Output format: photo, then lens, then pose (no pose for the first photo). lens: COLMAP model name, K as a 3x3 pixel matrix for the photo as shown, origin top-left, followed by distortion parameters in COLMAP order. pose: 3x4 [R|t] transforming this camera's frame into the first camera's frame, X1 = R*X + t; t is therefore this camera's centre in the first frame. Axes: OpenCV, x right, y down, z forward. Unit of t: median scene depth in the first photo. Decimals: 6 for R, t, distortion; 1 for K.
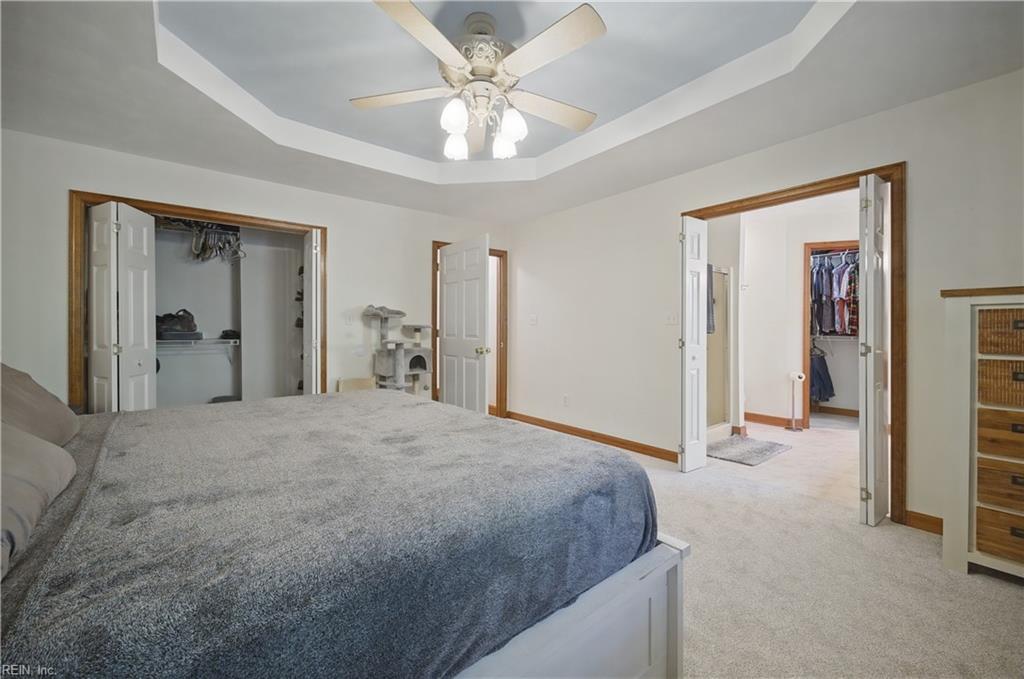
lens RADIAL K [[404.9, 0, 483.9], [0, 404.9, 331.1], [0, 0, 1]] dist [-0.016084, 0.000062]
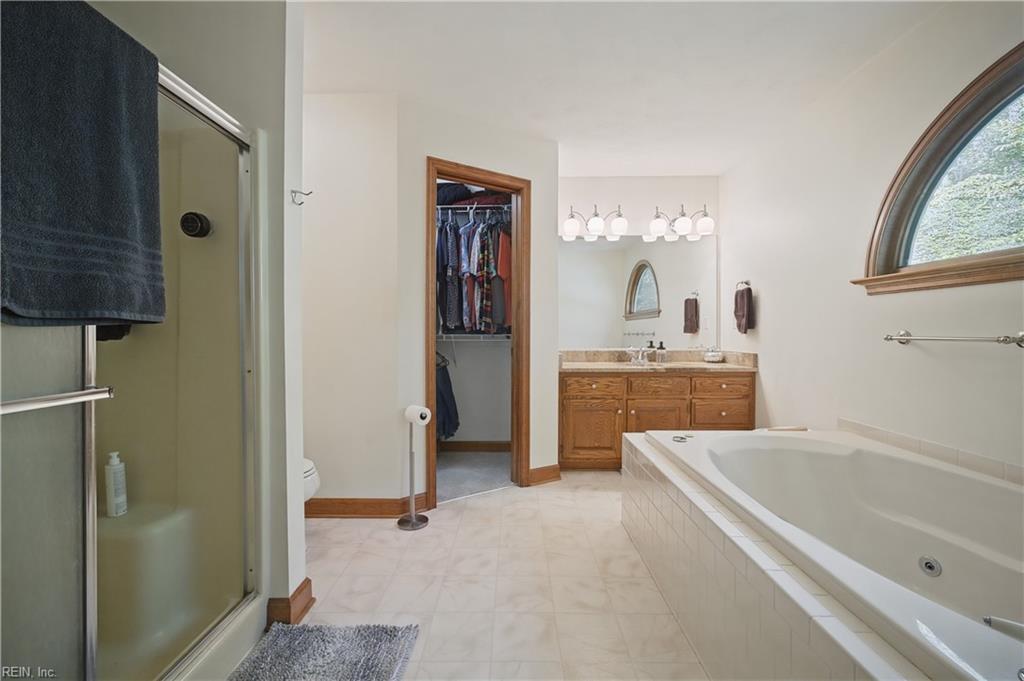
lens RADIAL K [[404.9, 0, 511.1], [0, 404.9, 337.7], [0, 0, 1]] dist [-0.016084, 0.000062]
pose [[0.600344, -0.009571, 0.799685, 0.422112], [0.003261, 0.999949, 0.009520, 0.012151], [-0.799735, -0.003107, 0.600345, 0.566894]]
